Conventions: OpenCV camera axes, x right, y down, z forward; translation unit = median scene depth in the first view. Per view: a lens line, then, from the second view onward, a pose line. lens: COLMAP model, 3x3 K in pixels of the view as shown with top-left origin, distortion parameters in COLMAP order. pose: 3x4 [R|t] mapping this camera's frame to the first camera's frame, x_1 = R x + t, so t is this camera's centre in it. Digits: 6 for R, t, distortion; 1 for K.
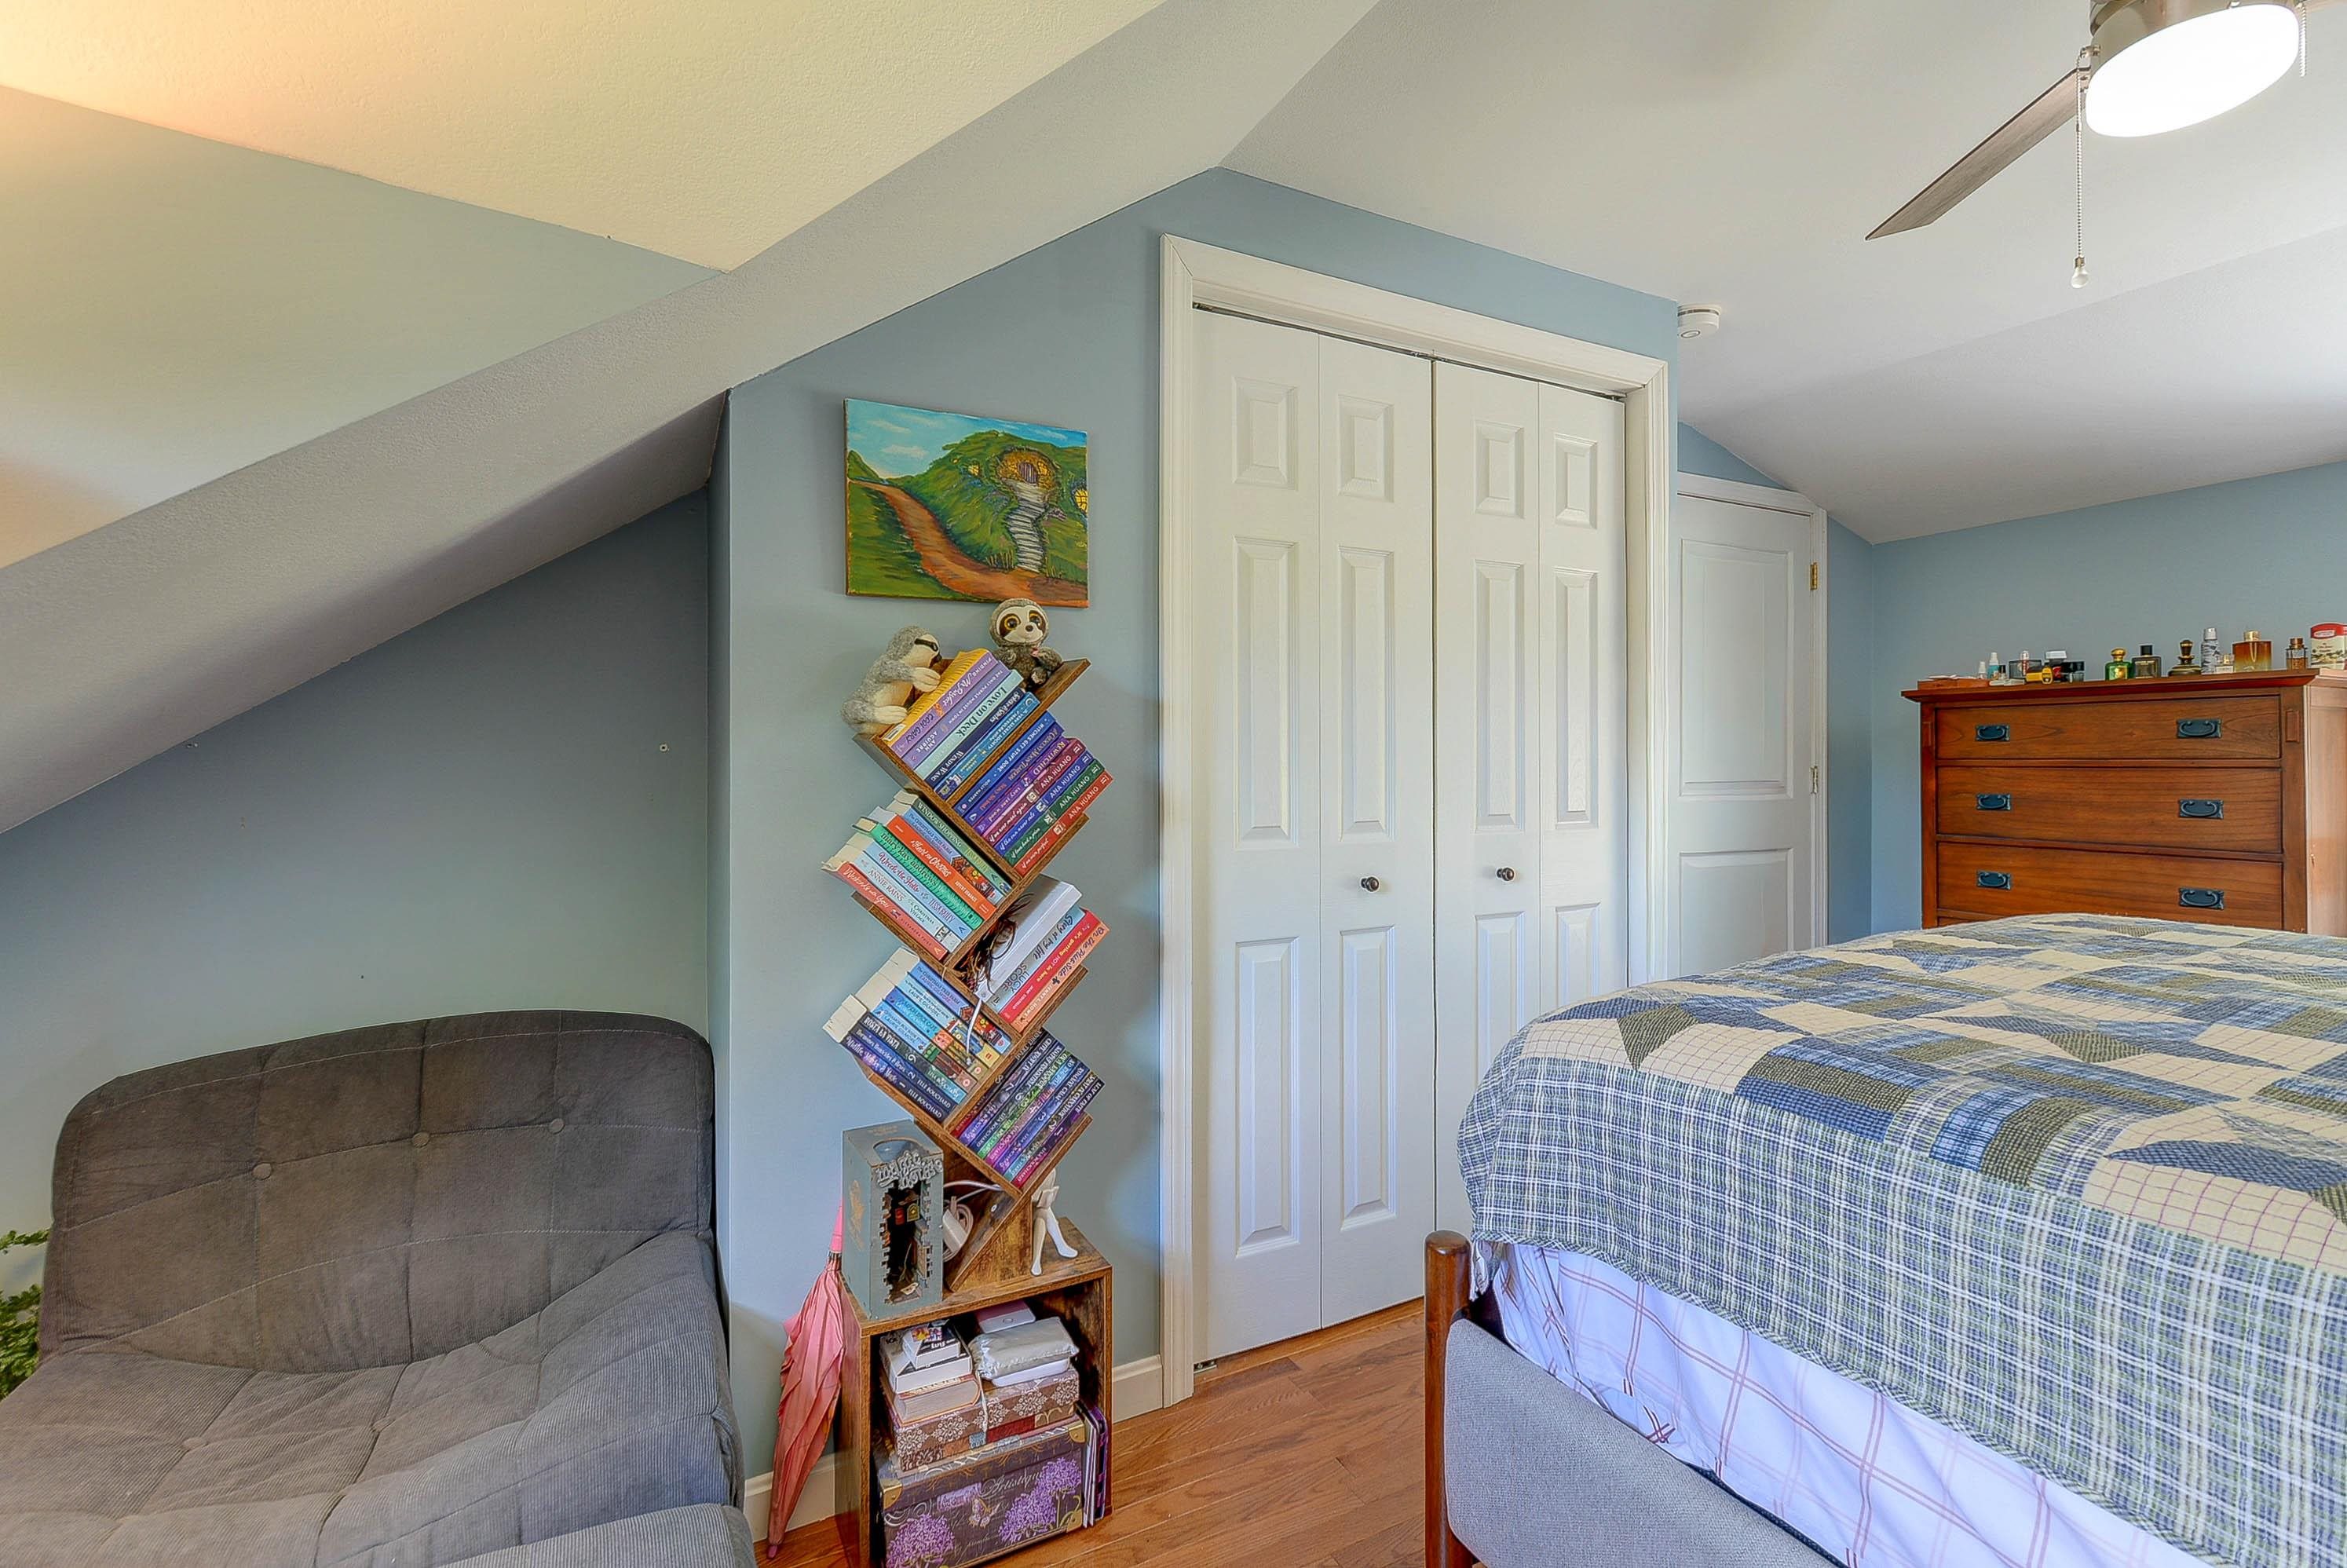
lens RADIAL K [[1064.6, 0, 1160.9], [0, 1064.6, 759.7], [0, 0, 1]] dist [0.001631, -0.004151]
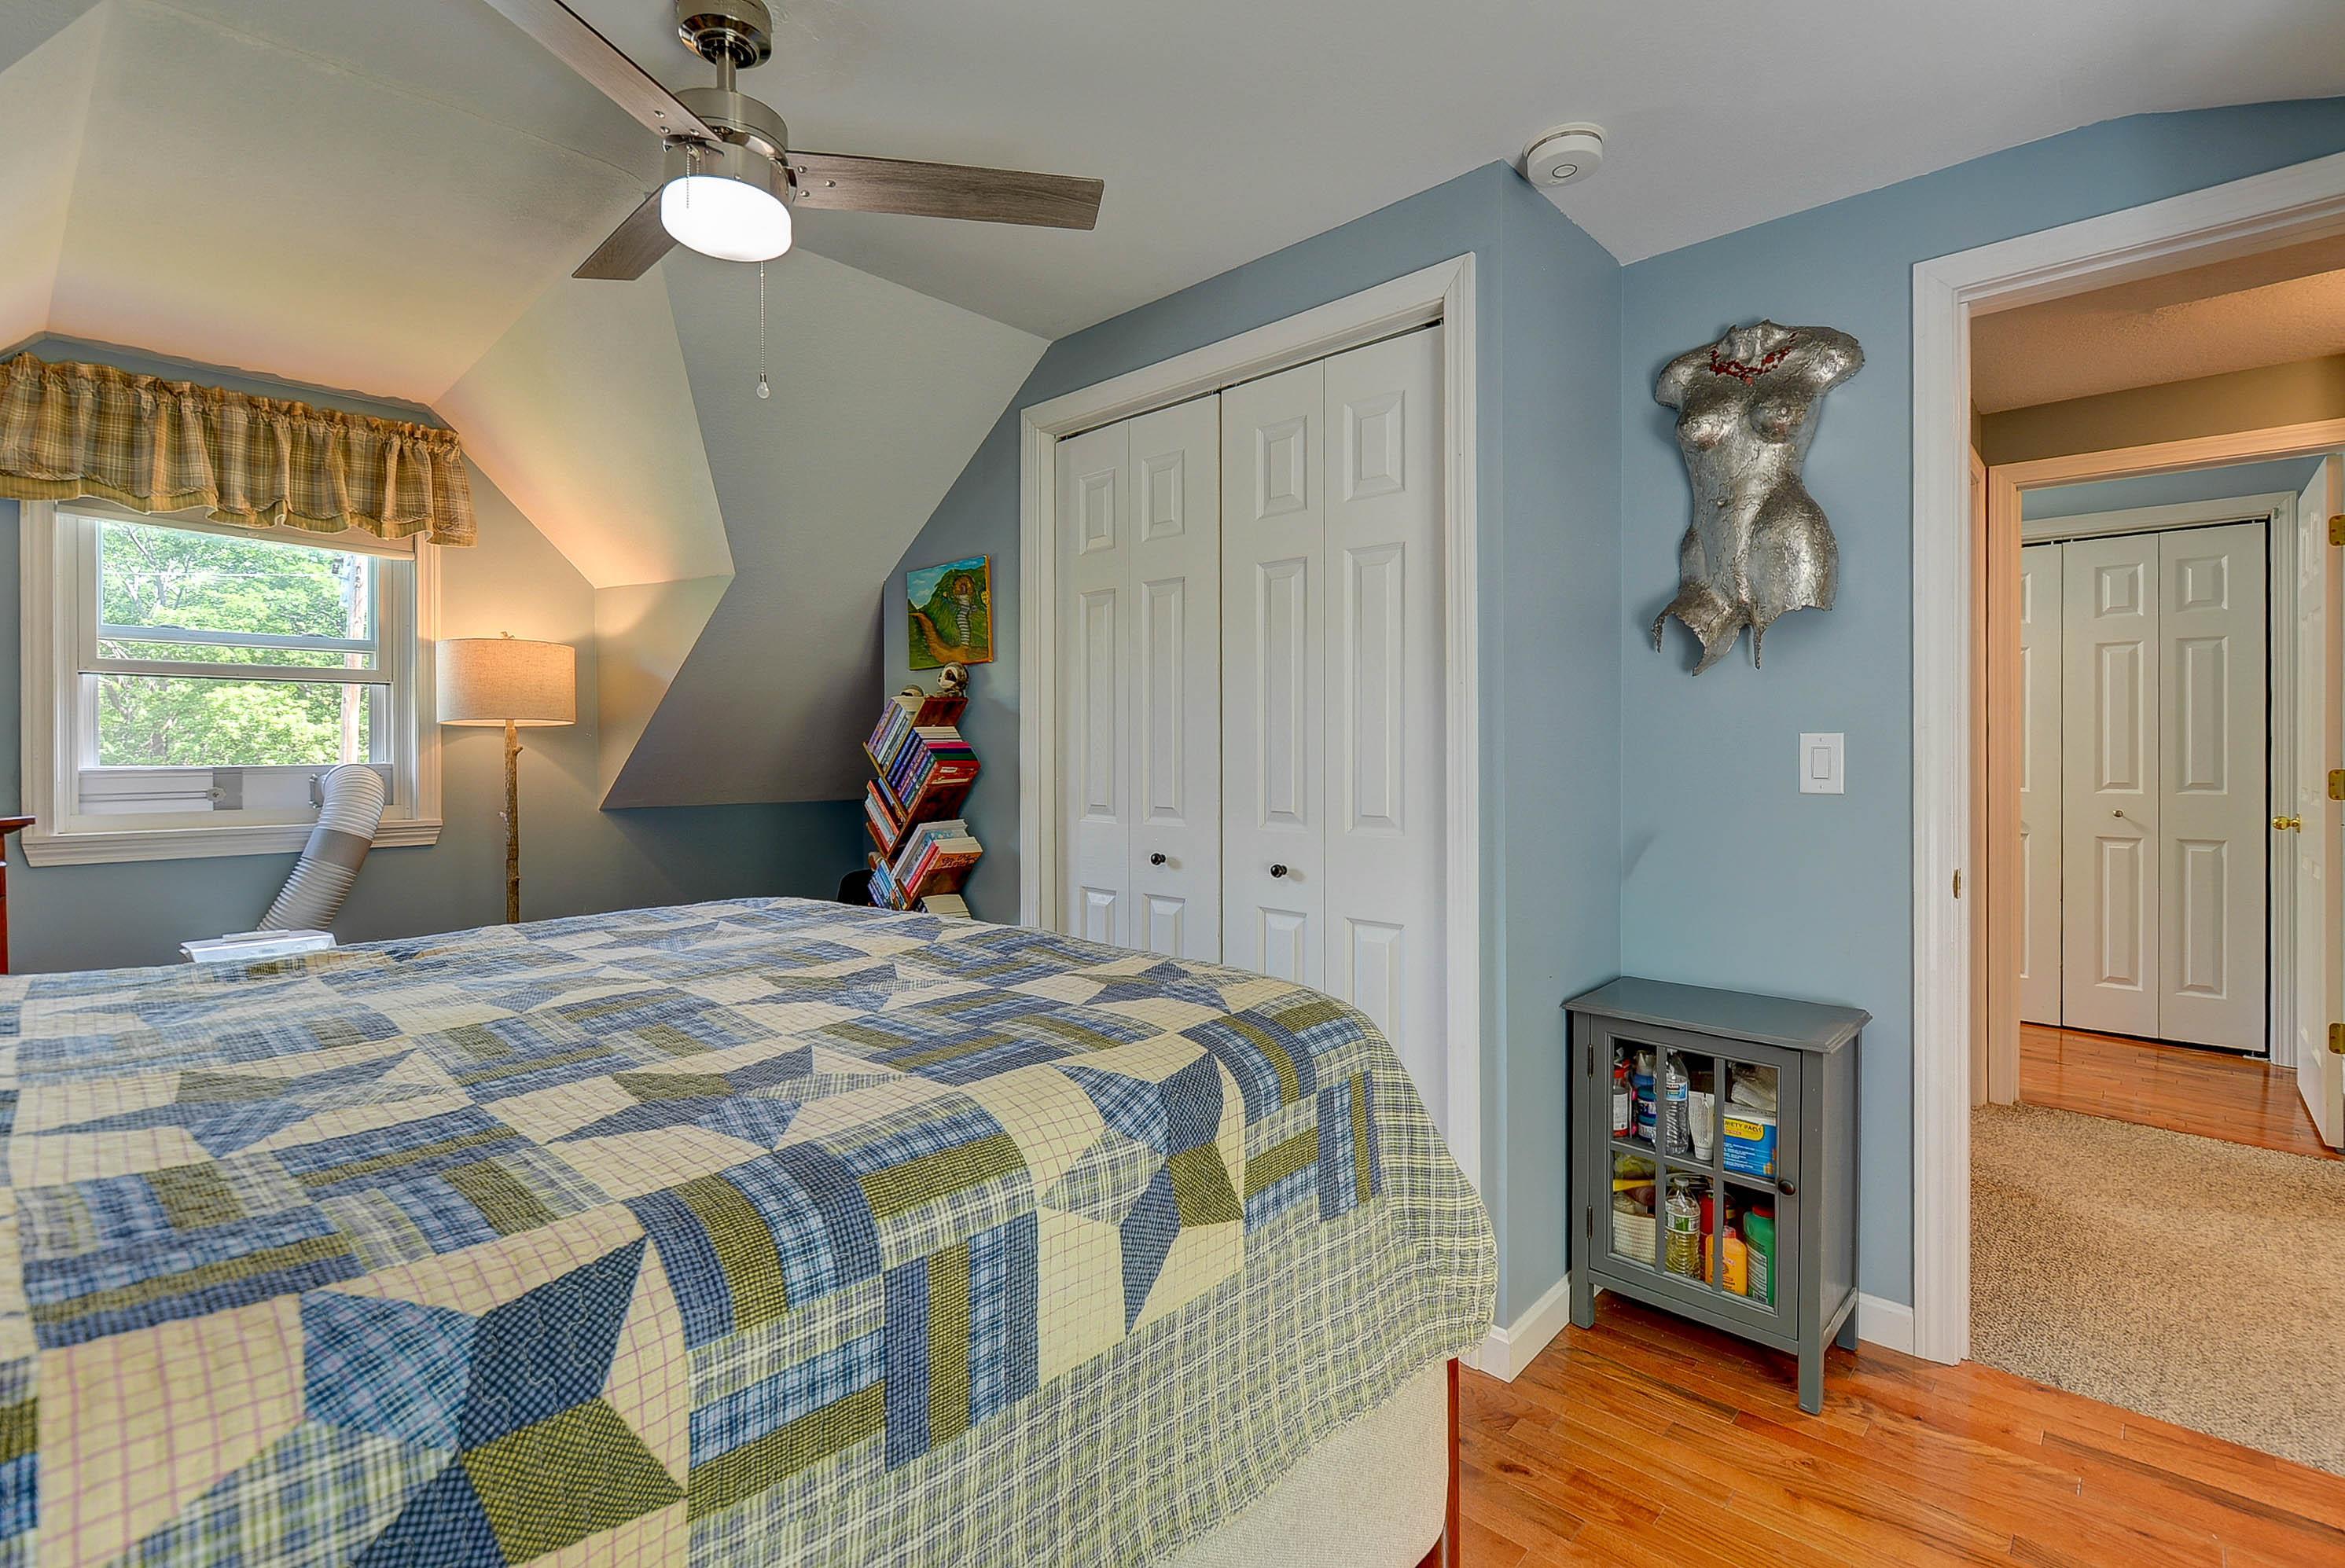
lens RADIAL K [[1063.6, 0, 1160.0], [0, 1063.6, 759.7], [0, 0, 1]] dist [0.001631, -0.004151]
pose [[0.322171, 0.009215, -0.946637, 1.606865], [-0.003207, 0.999958, 0.008642, -0.006399], [0.946676, 0.000252, 0.322187, 0.737701]]
